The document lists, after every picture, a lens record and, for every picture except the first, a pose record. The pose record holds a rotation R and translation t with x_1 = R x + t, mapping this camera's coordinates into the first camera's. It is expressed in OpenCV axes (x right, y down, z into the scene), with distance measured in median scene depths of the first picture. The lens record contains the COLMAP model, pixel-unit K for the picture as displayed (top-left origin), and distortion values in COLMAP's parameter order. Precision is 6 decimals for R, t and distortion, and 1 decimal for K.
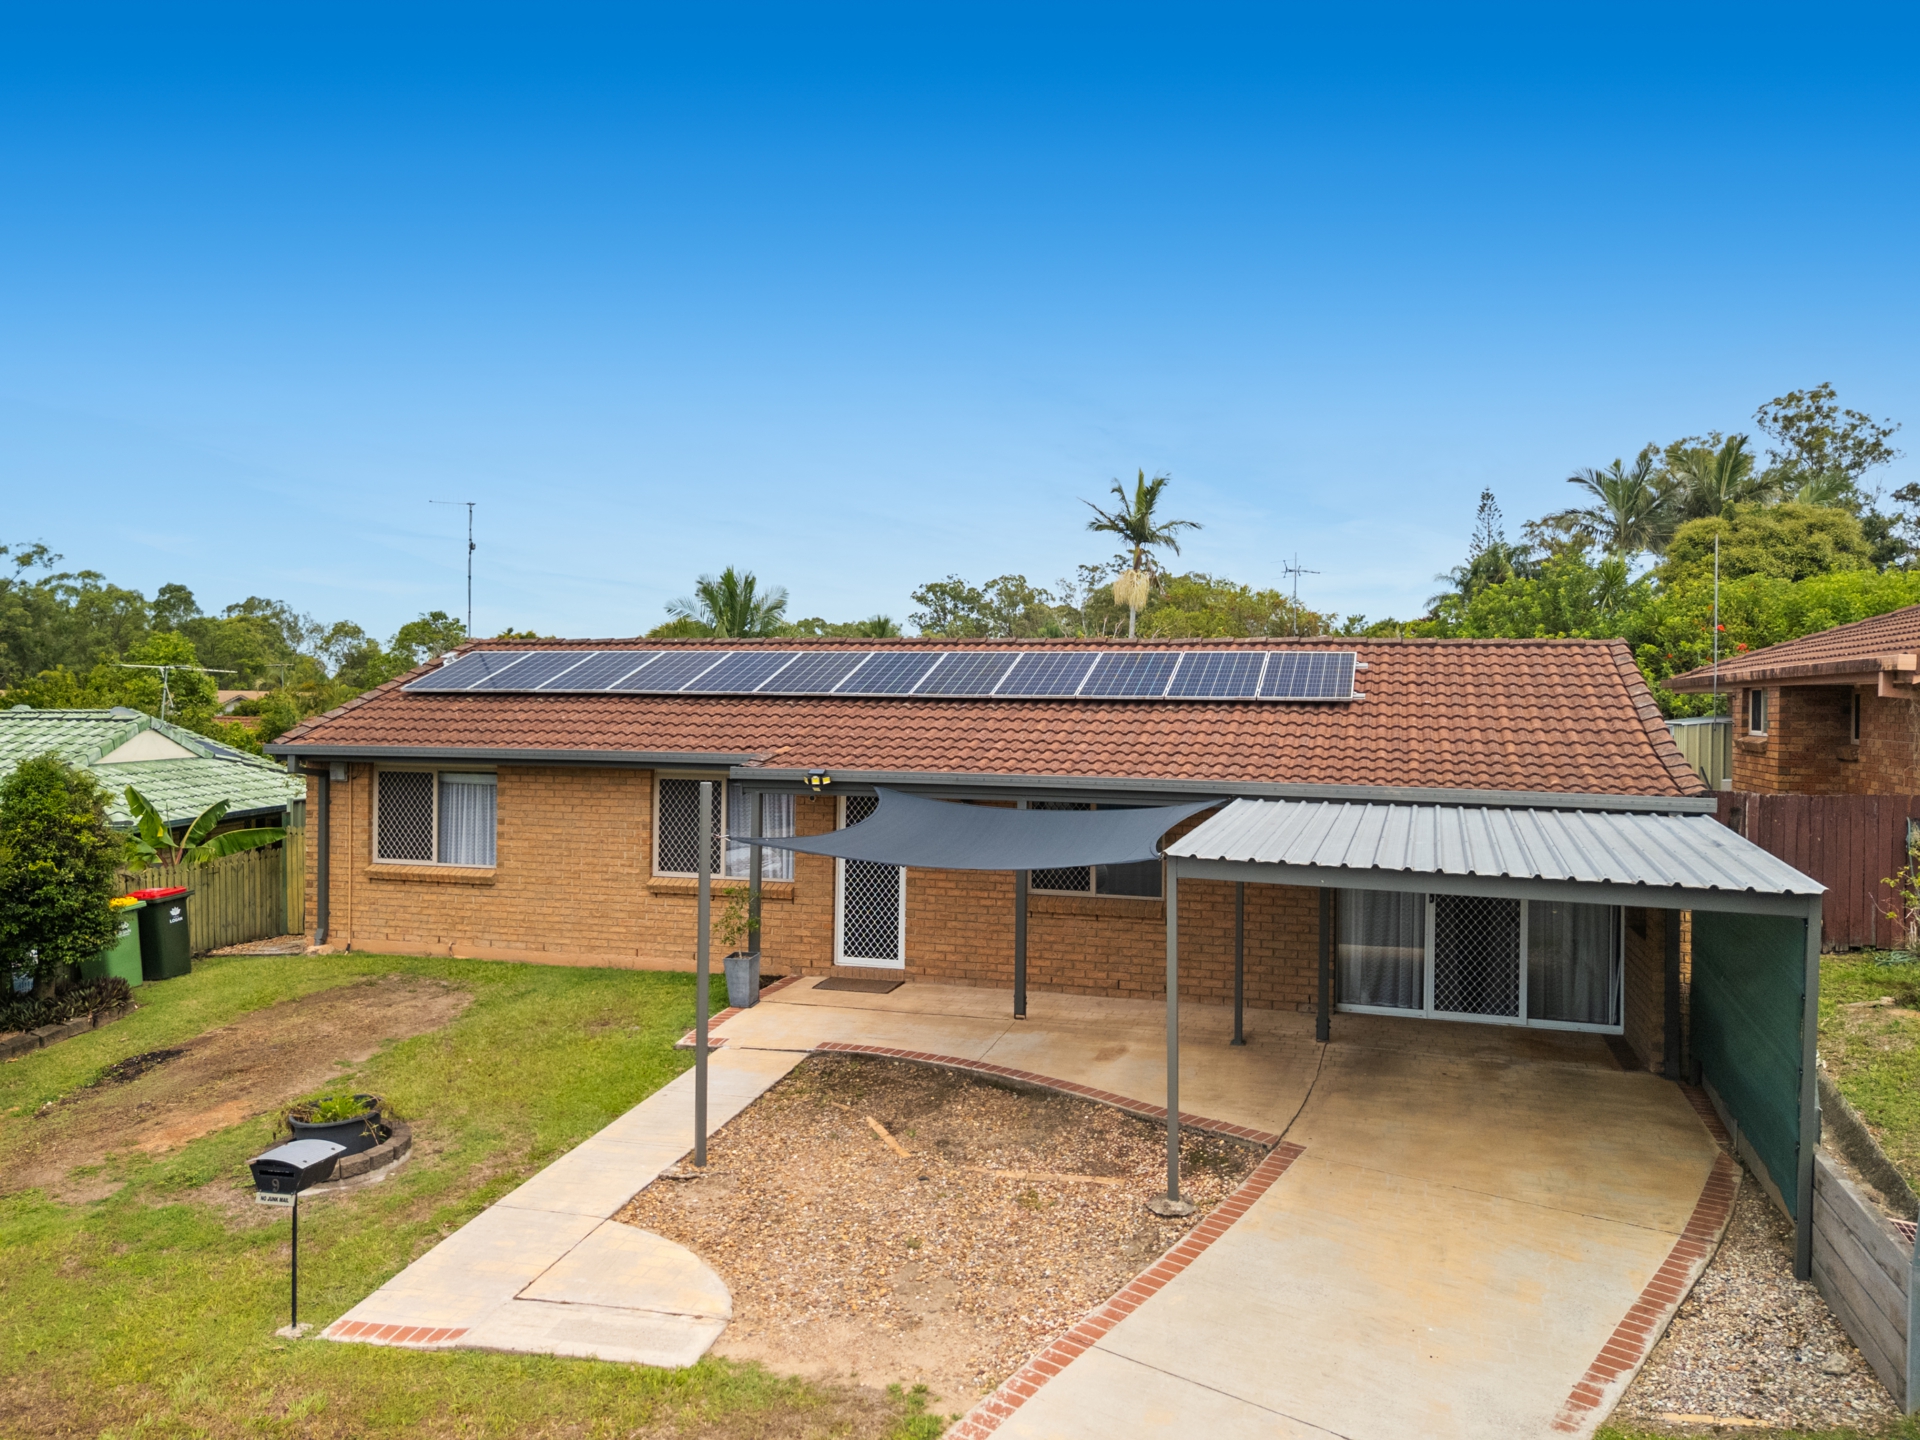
lens RADIAL K [[1399.8, 0, 950.3], [0, 1399.8, 725.3], [0, 0, 1]] dist [0.007743, 0.005238]
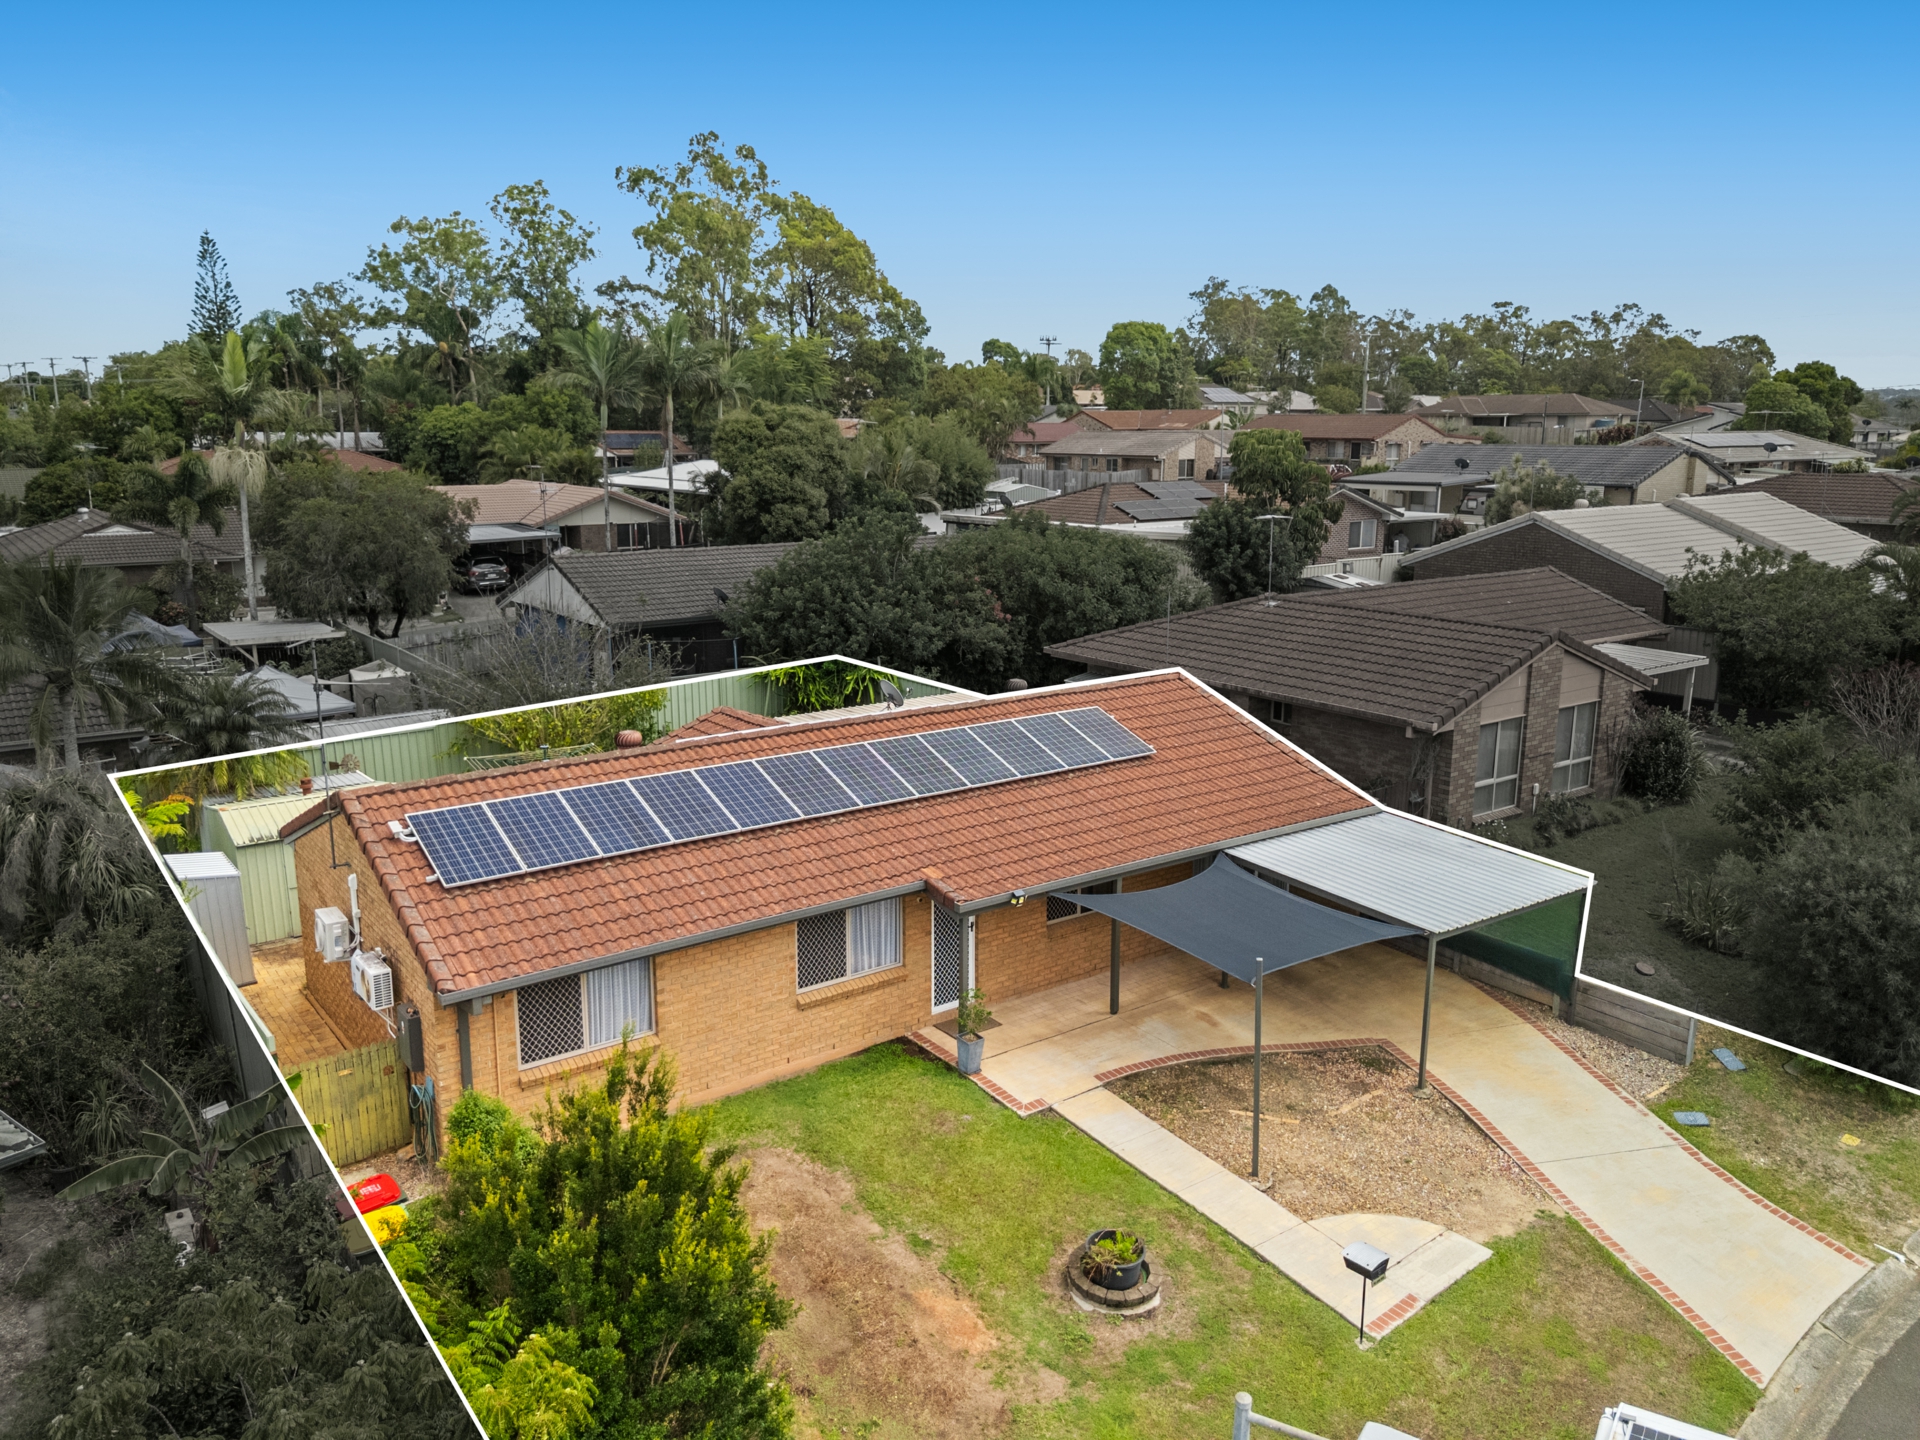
lens RADIAL K [[1399.8, 0, 954.9], [0, 1399.8, 713.9], [0, 0, 1]] dist [0.007743, 0.005238]
pose [[0.597605, -0.168973, 0.783784, -0.133631], [0.014160, 0.979613, 0.200394, -0.047171], [-0.801666, -0.108658, 0.587814, 0.029748]]
